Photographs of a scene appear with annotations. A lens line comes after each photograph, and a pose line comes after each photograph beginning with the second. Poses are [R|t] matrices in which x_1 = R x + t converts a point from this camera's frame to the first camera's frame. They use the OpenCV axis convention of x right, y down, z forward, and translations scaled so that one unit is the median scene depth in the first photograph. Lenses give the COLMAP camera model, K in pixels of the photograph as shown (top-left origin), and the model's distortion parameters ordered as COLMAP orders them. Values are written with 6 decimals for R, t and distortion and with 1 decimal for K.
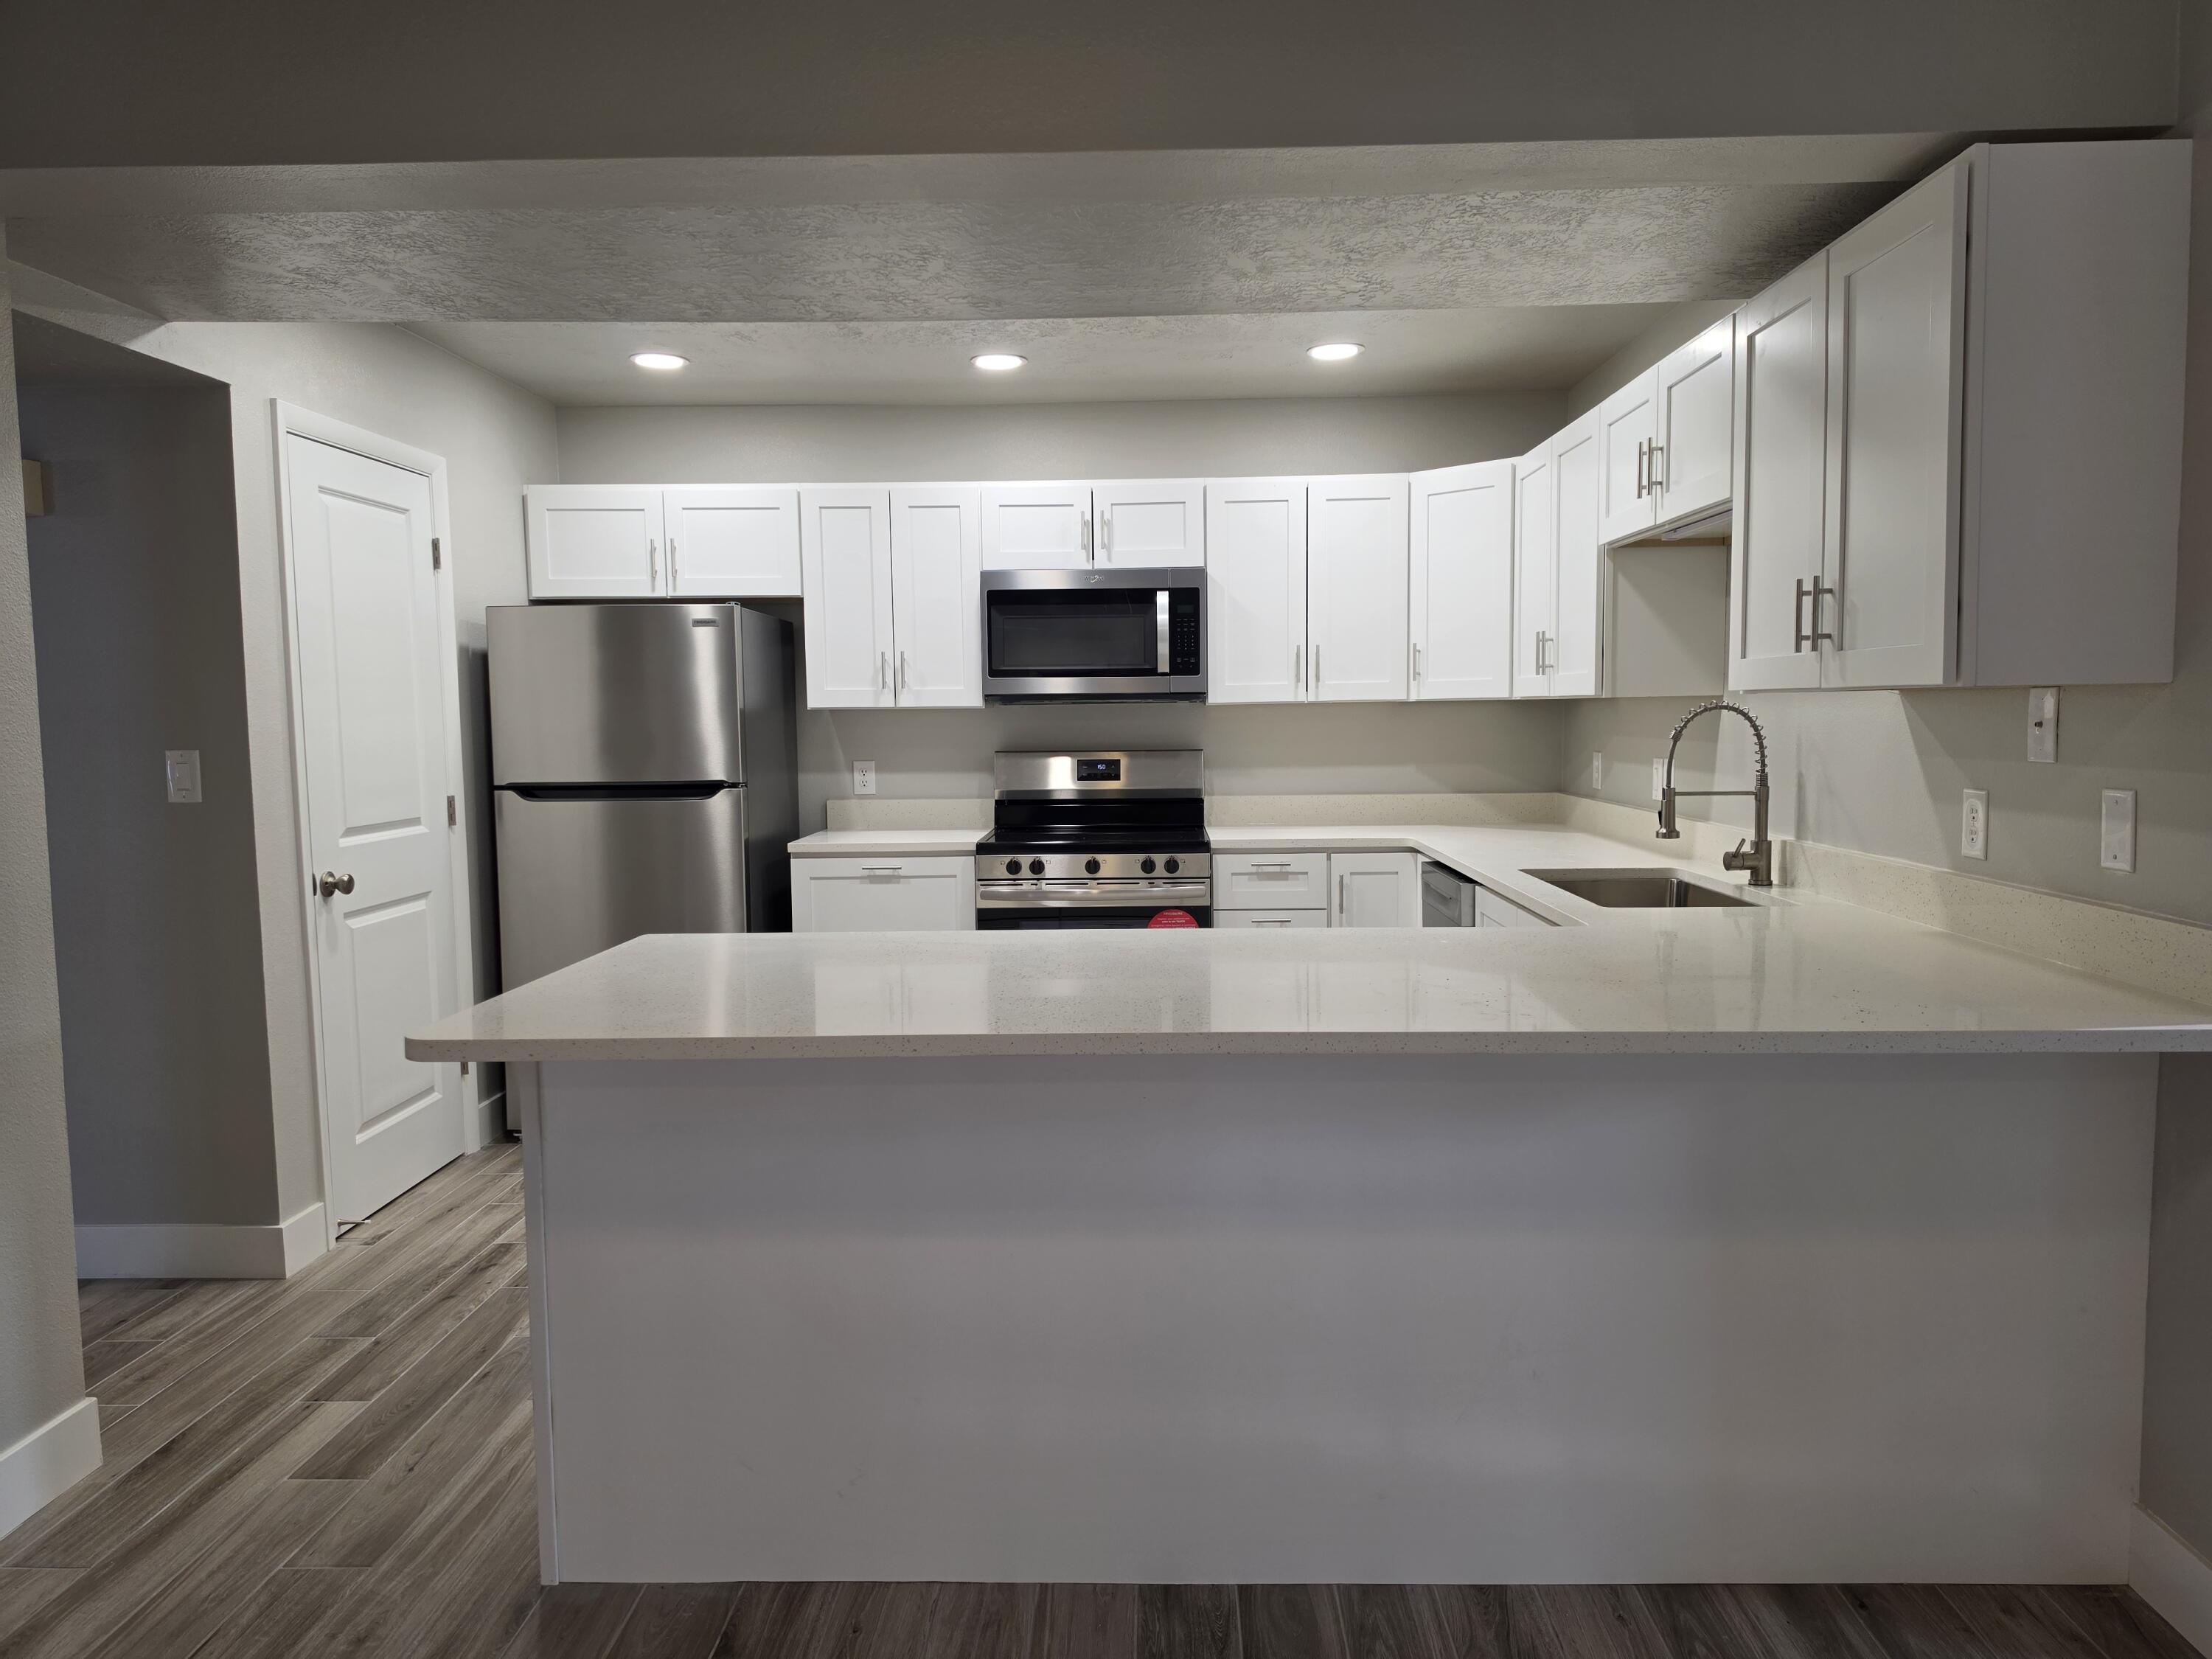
lens RADIAL K [[1522.4, 0, 1124.7], [0, 1522.4, 833.8], [0, 0, 1]] dist [0.044058, -0.037573]
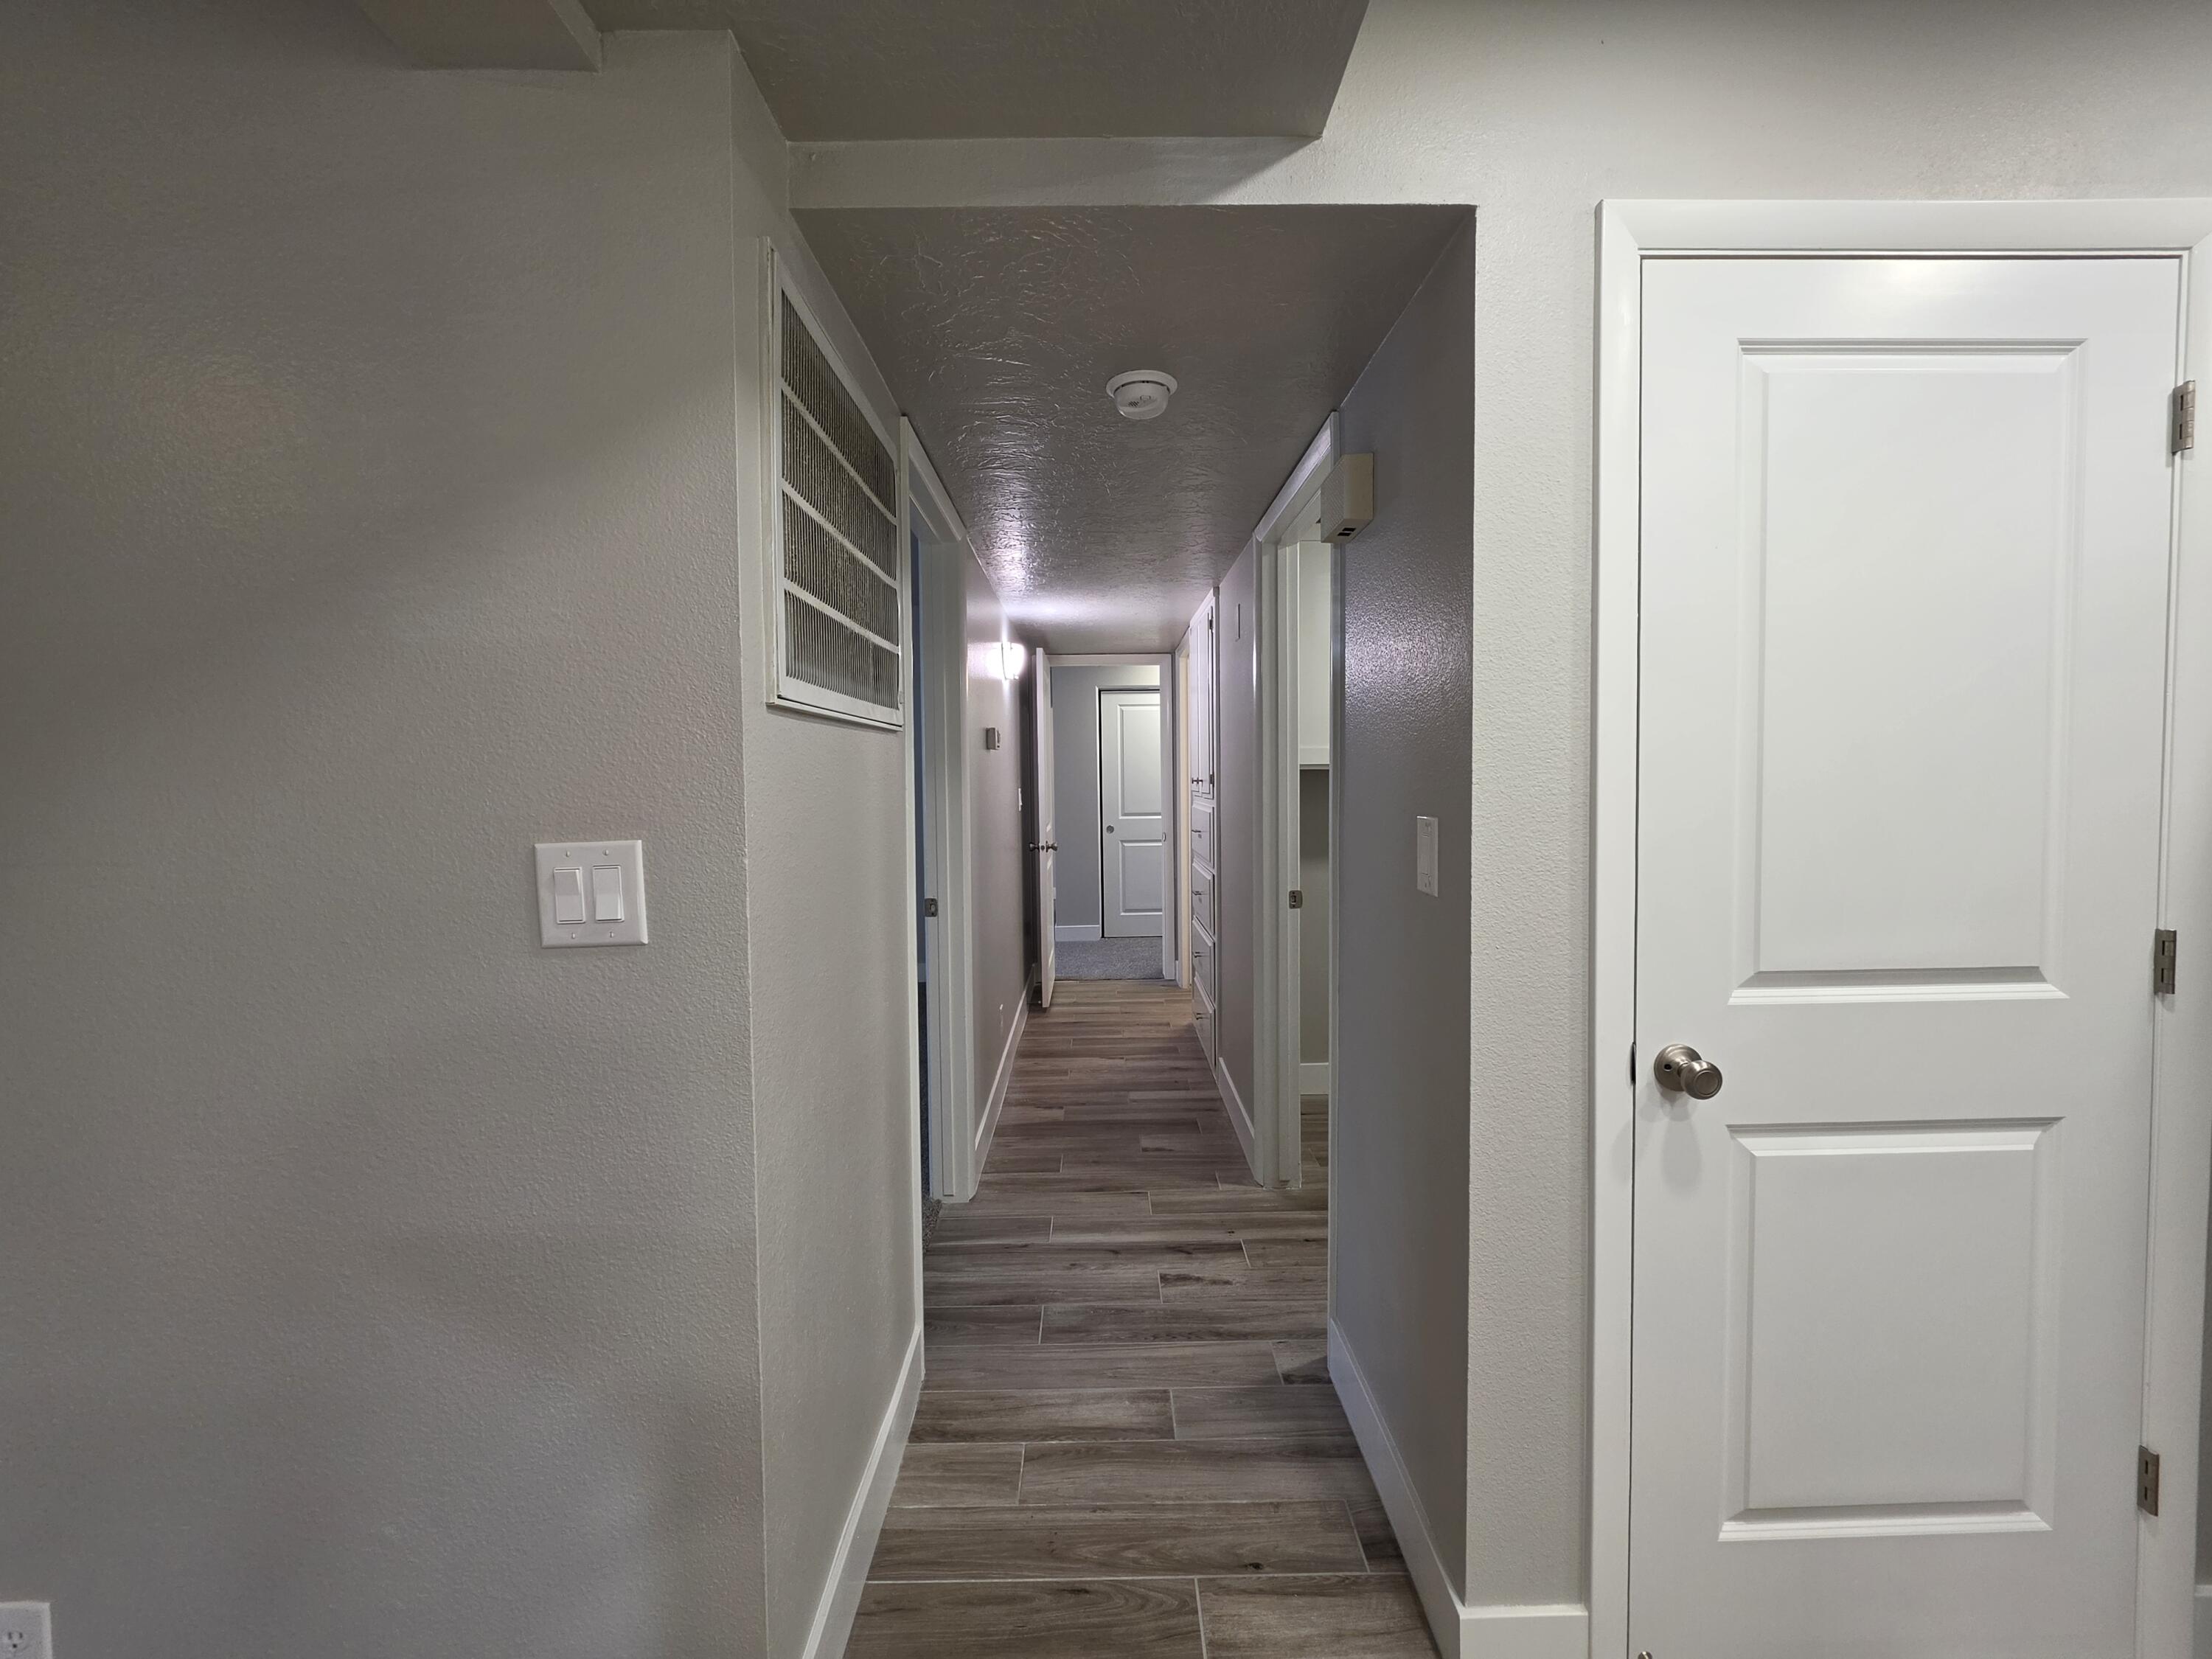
lens RADIAL K [[890.3, 0, 1103.1], [0, 890.3, 810.6], [0, 0, 1]] dist [-0.008208, 0.001107]
pose [[0.025180, 0.054084, -0.998219, -0.171124], [-0.071406, 0.996082, 0.052167, -0.050353], [0.997129, 0.069965, 0.028944, 0.635058]]
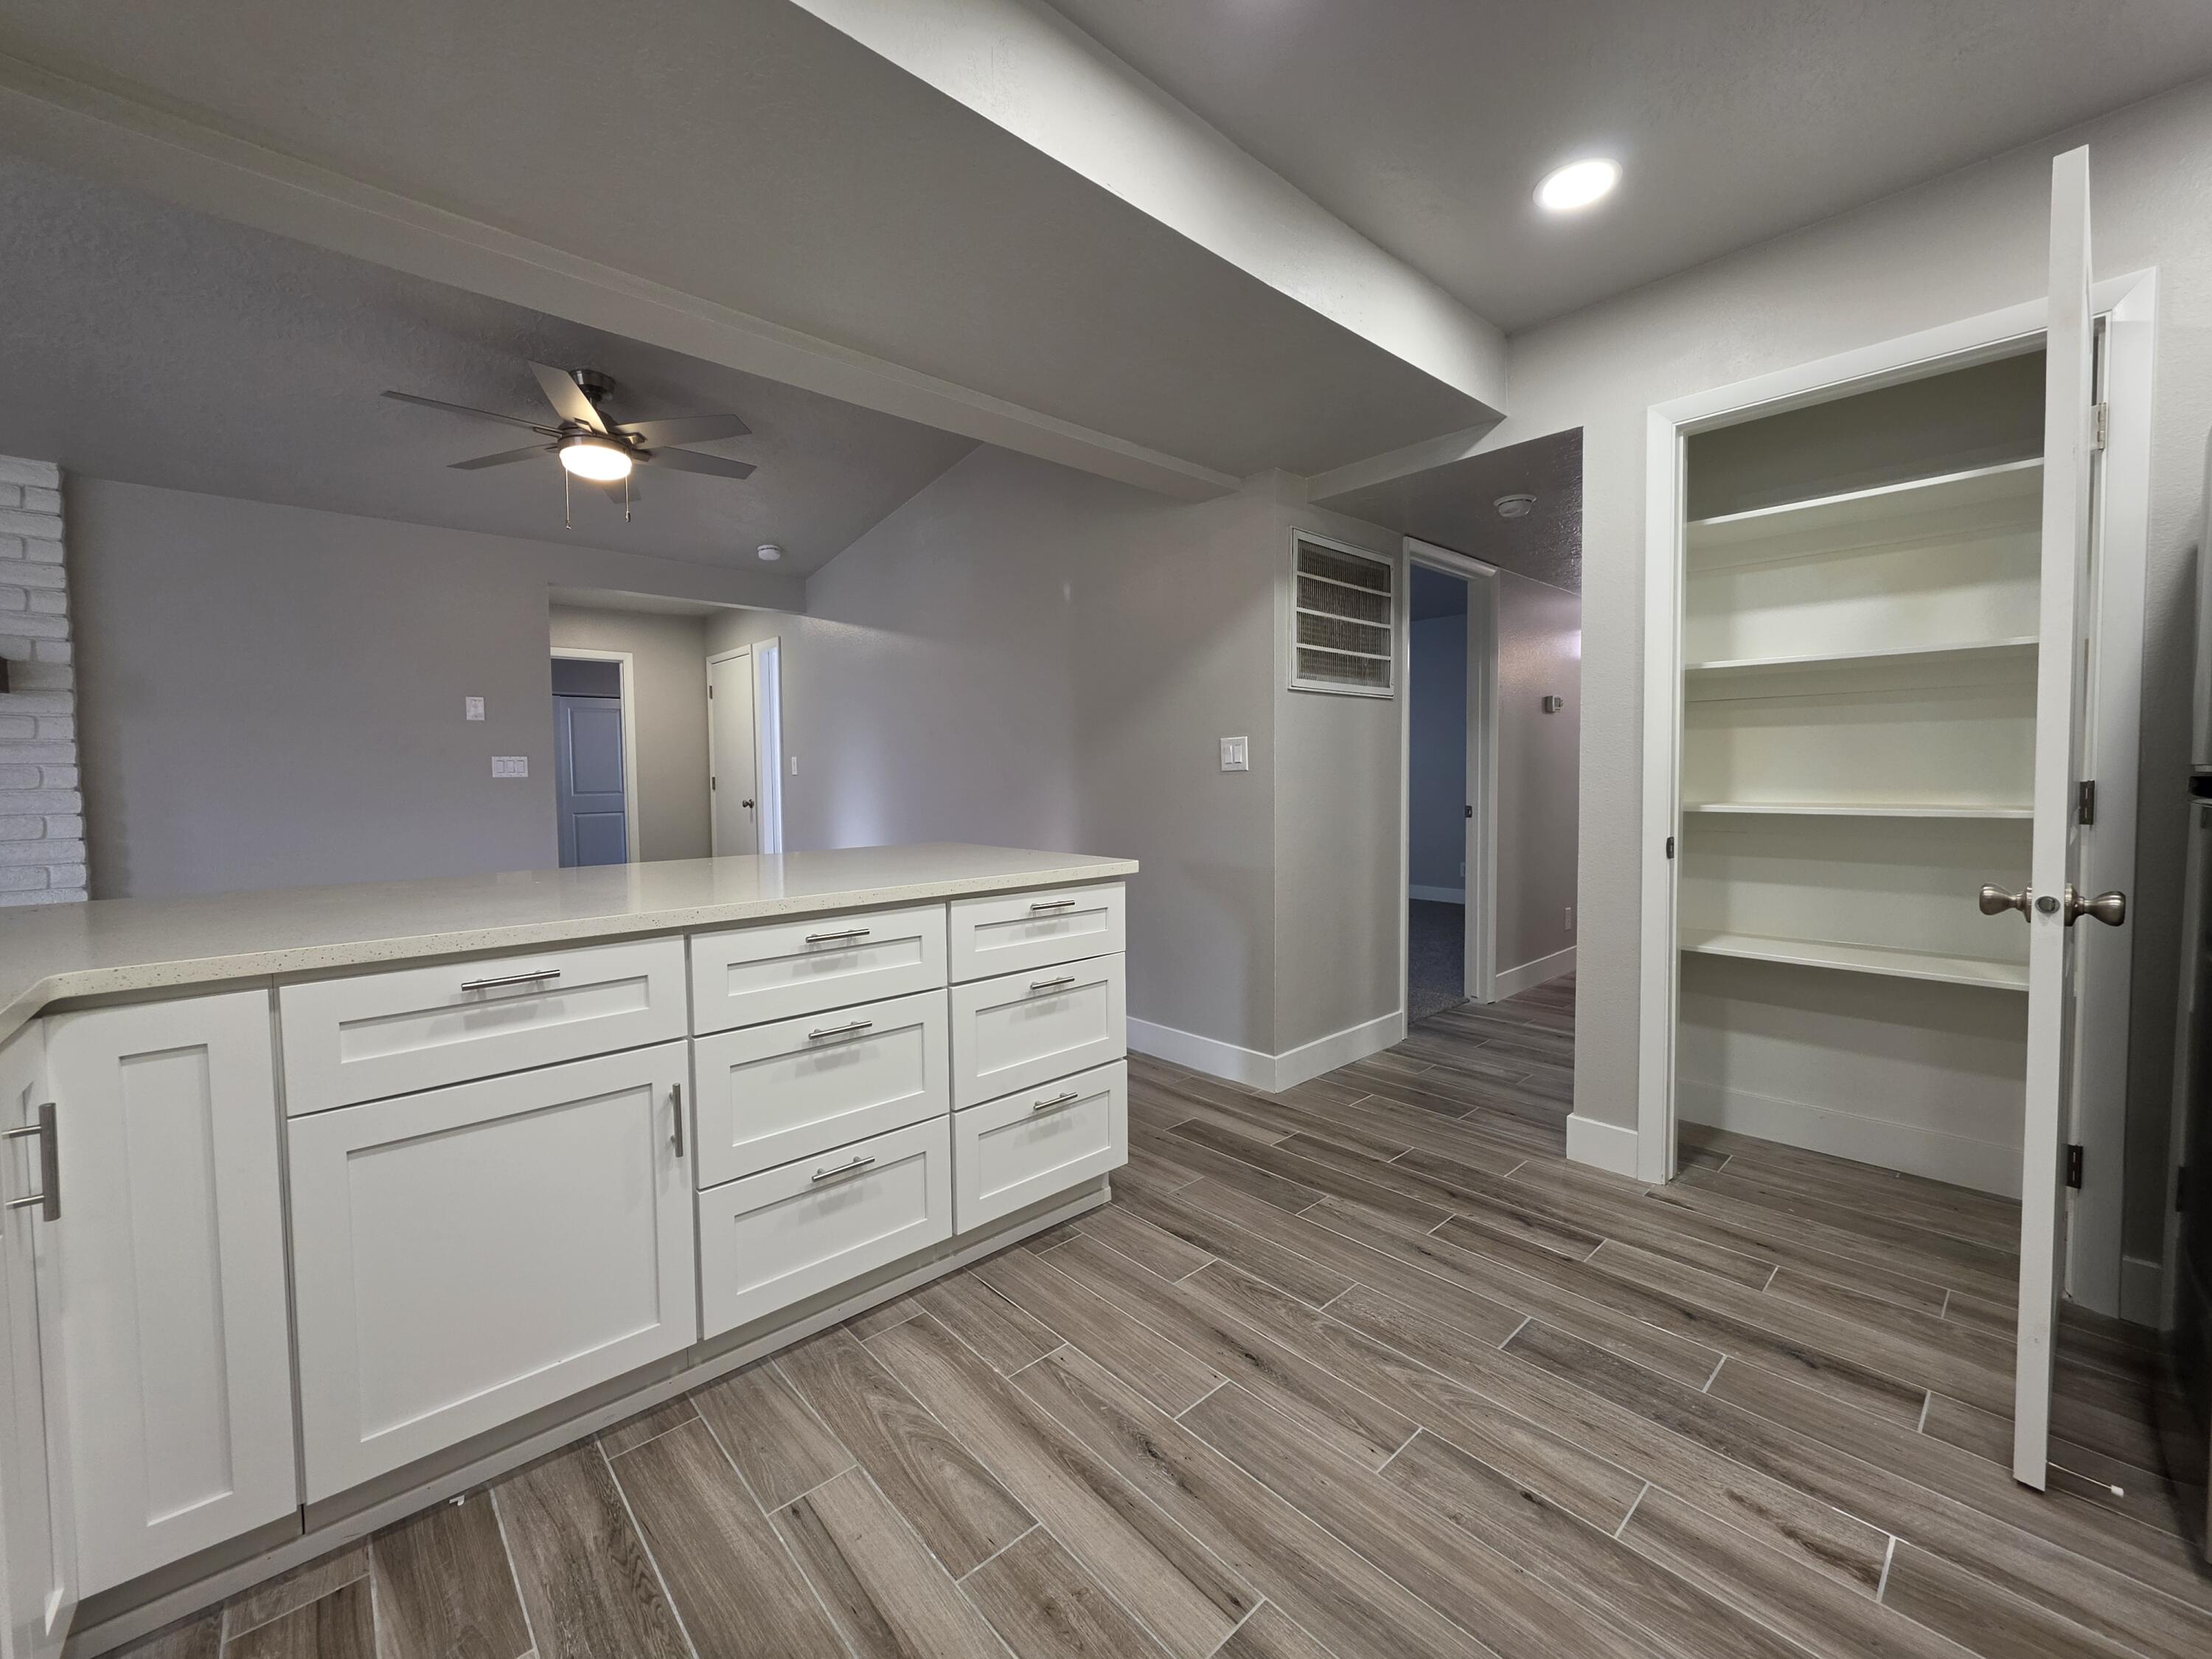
lens RADIAL K [[890.3, 0, 1113.8], [0, 890.3, 813.2], [0, 0, 1]] dist [-0.008208, 0.001107]
pose [[-0.721998, 0.051363, -0.689986, 0.143390], [-0.037572, 0.992859, 0.113224, -0.037884], [0.690874, 0.107671, -0.714912, 0.942110]]
